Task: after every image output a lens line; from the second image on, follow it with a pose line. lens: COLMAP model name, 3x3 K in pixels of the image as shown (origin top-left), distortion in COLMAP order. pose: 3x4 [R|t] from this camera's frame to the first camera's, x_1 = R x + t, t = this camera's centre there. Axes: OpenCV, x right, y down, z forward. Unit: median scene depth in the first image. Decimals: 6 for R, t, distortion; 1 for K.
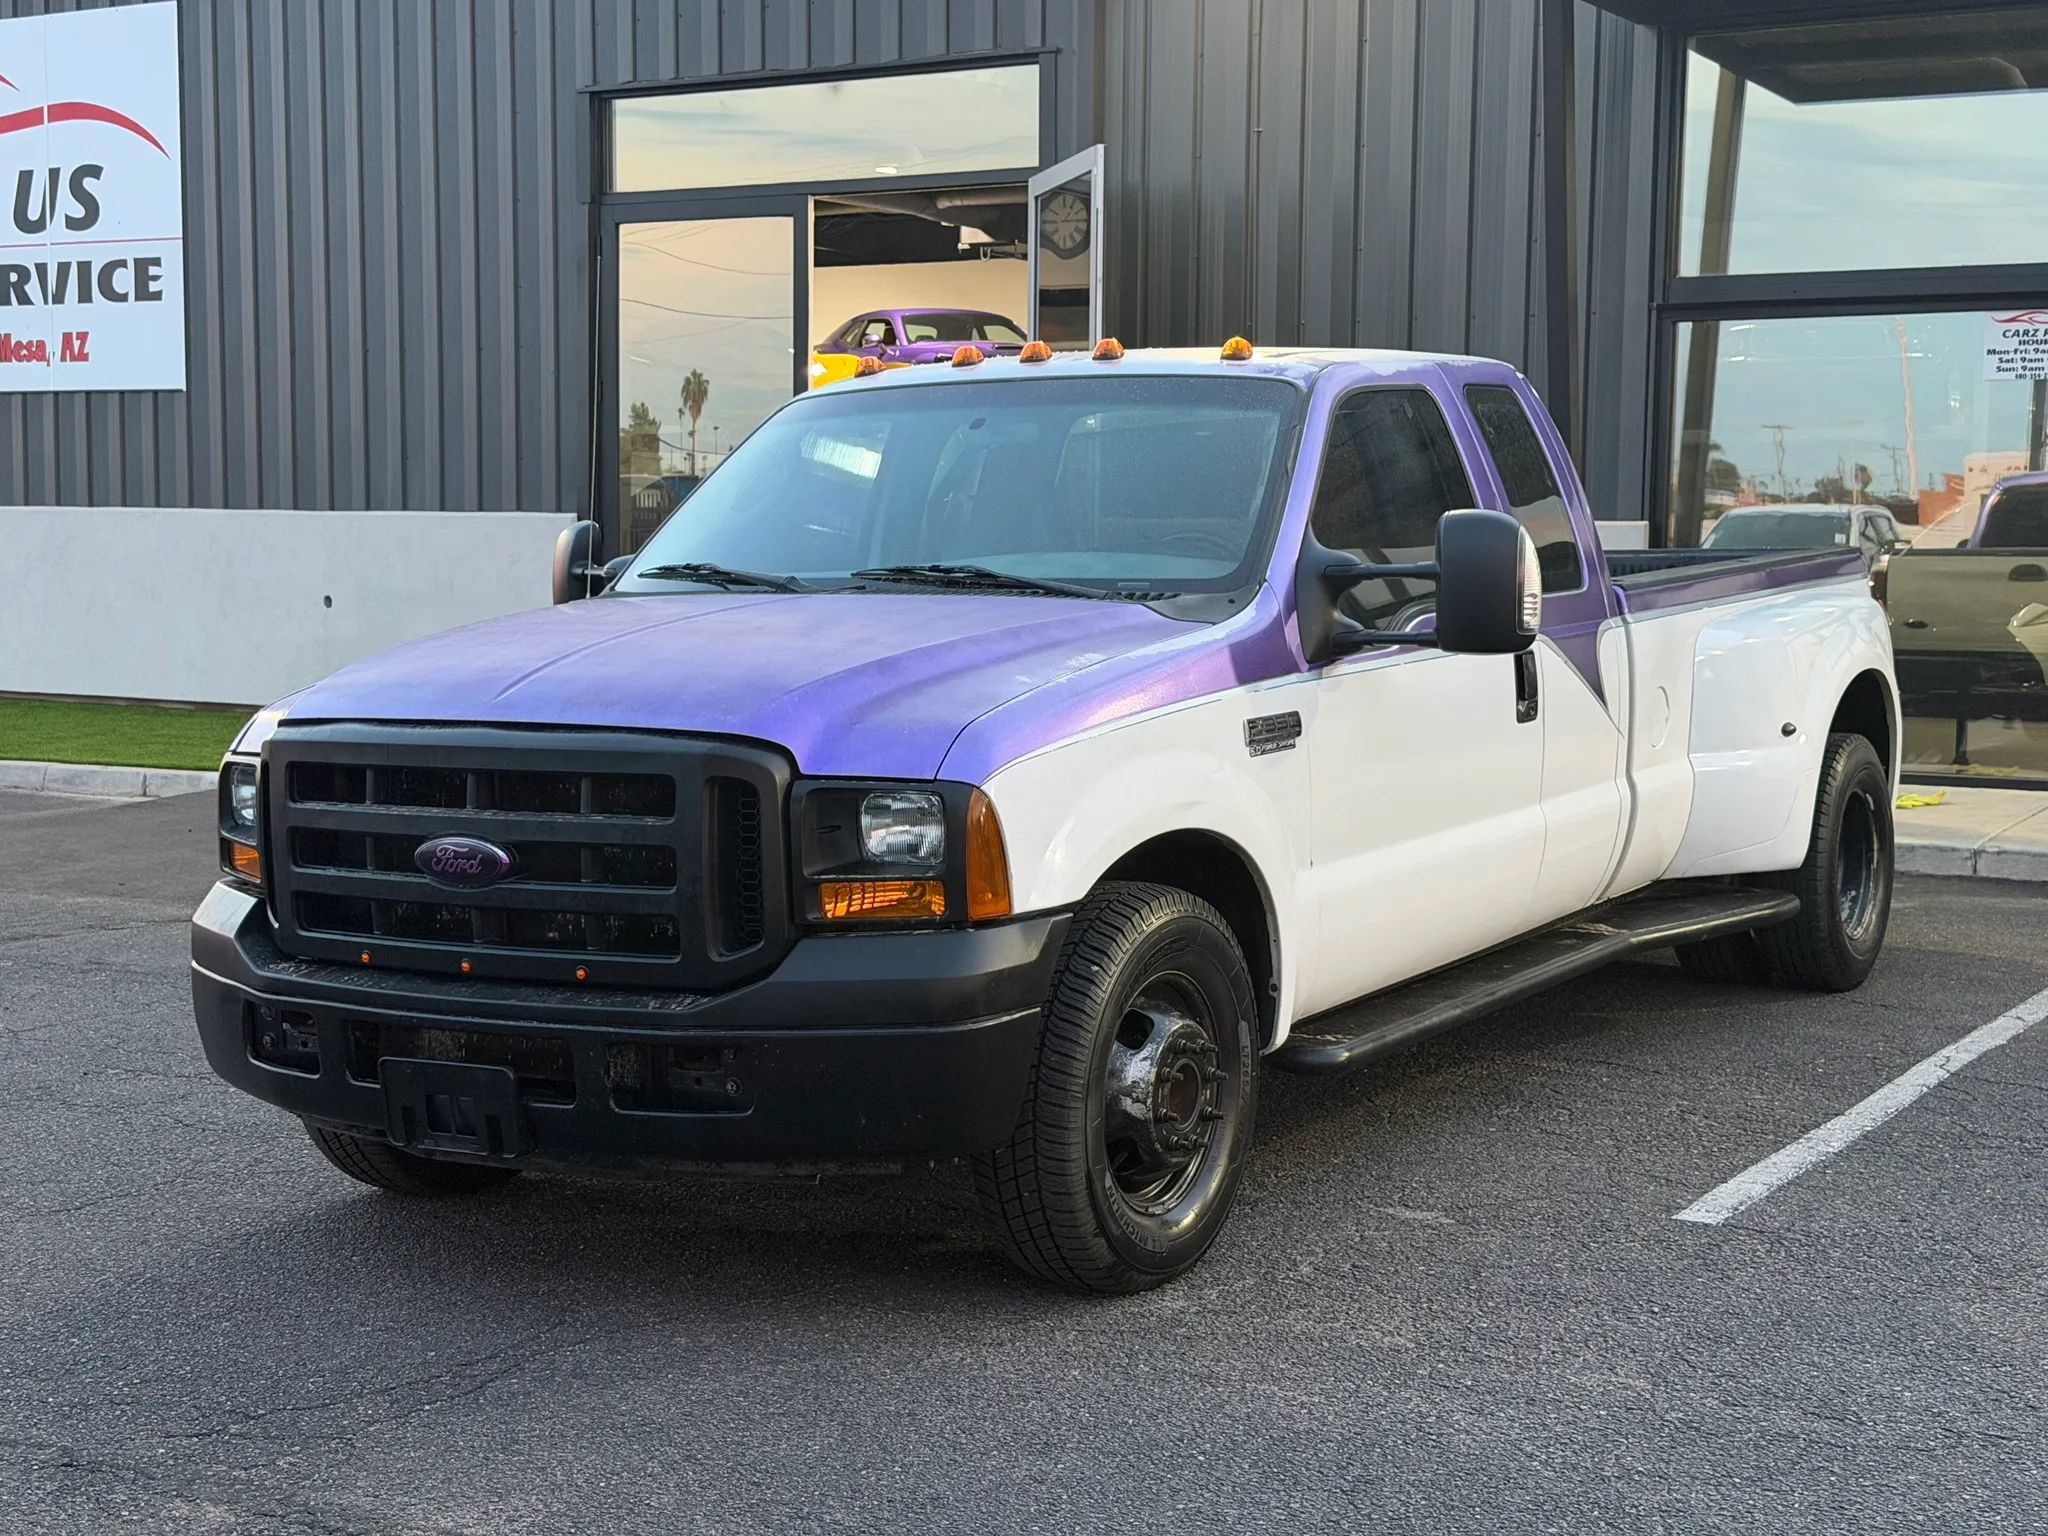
lens RADIAL K [[2862.6, 0, 1024.0], [0, 2862.6, 768.0], [0, 0, 1]] dist [0.202685, -0.383424]
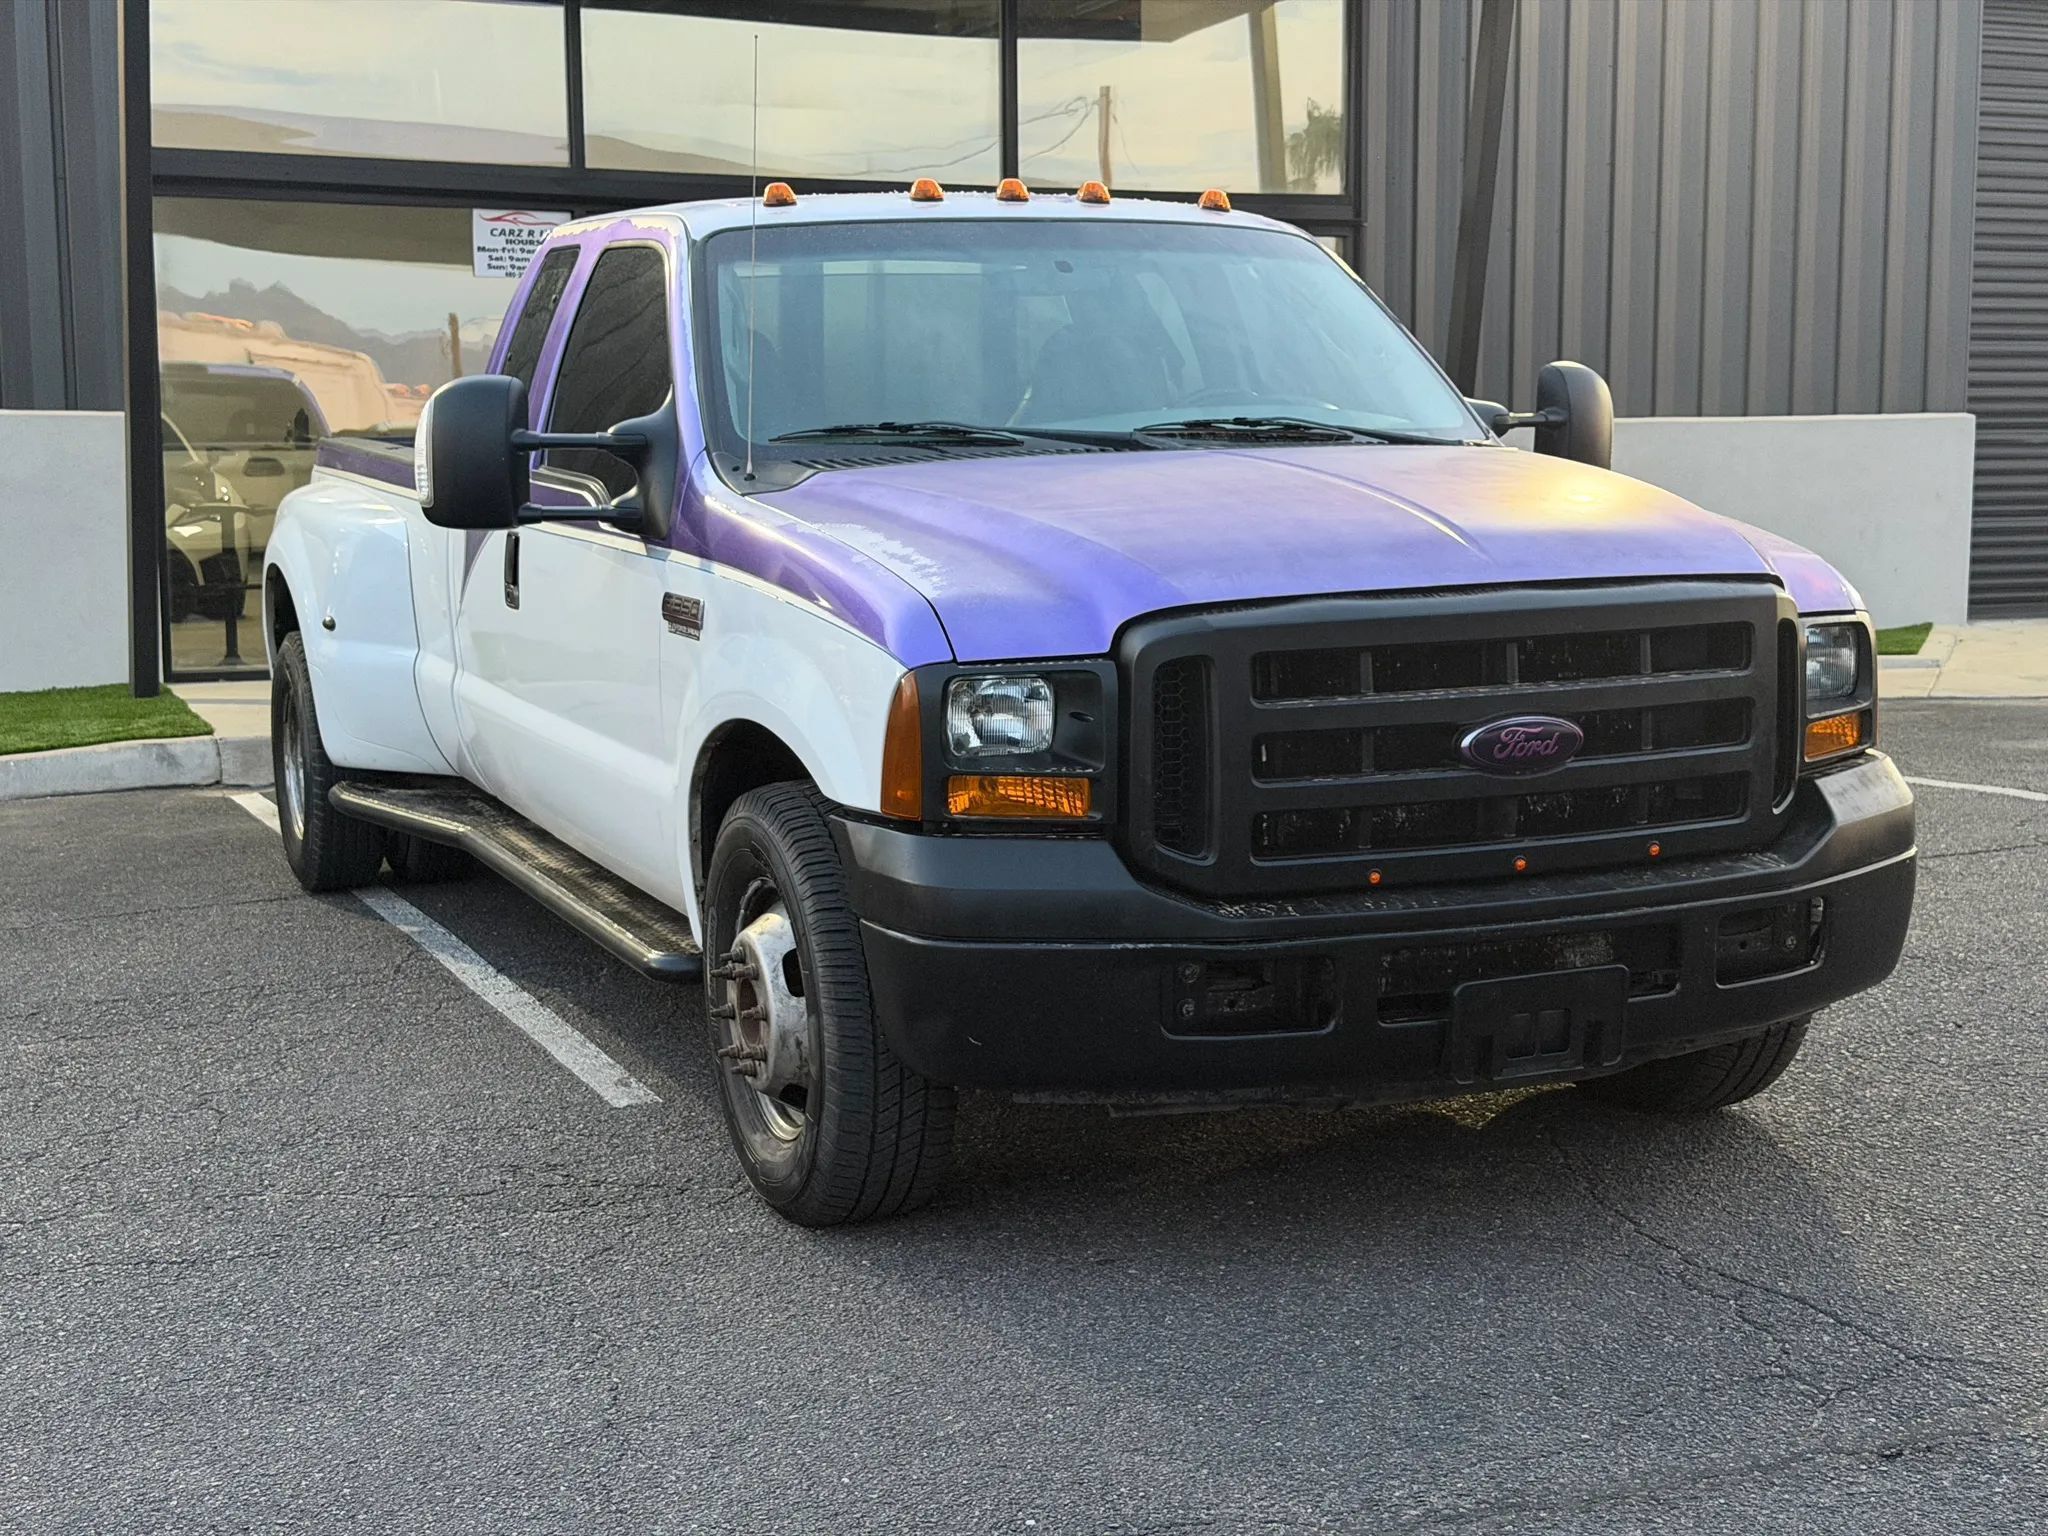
lens RADIAL K [[2862.6, 0, 1024.0], [0, 2862.6, 768.0], [0, 0, 1]] dist [0.202685, -0.383424]
pose [[0.574910, -0.099061, 0.812198, -0.947140], [0.078836, 0.994732, 0.065520, -0.027954], [-0.814410, 0.026363, 0.579691, 0.593408]]
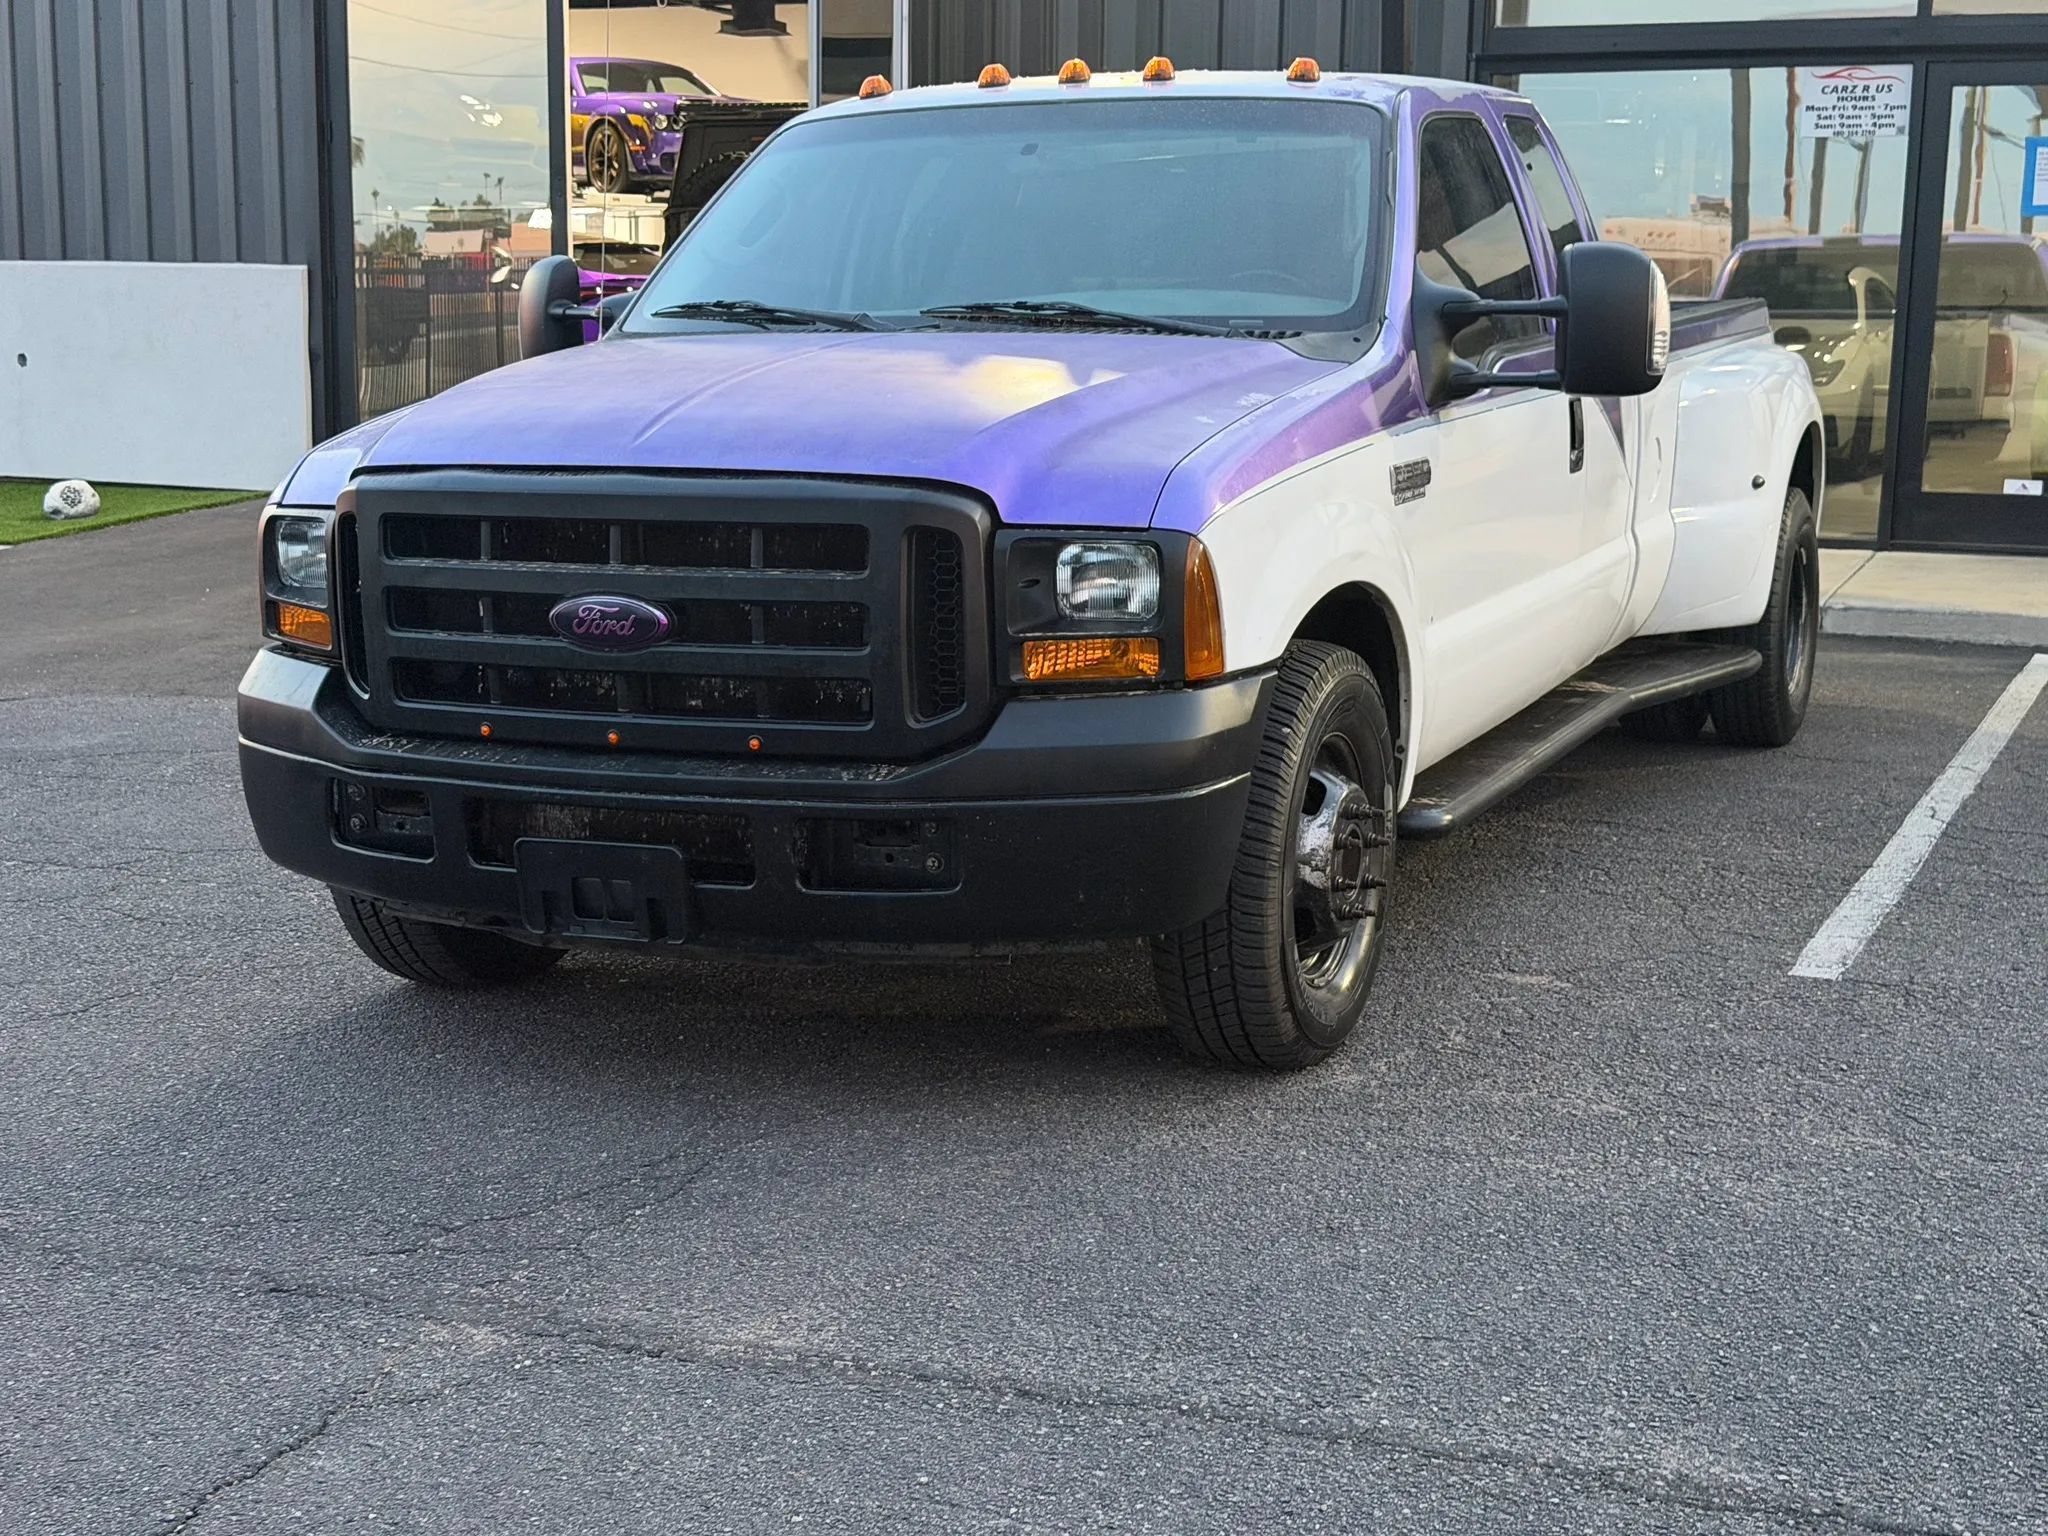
lens RADIAL K [[2862.6, 0, 1024.0], [0, 2862.6, 768.0], [0, 0, 1]] dist [0.202685, -0.383424]
pose [[0.989877, -0.017862, 0.140800, -0.185731], [0.007011, 0.996992, 0.077191, 0.008751], [-0.141755, -0.075422, 0.987024, 0.080336]]
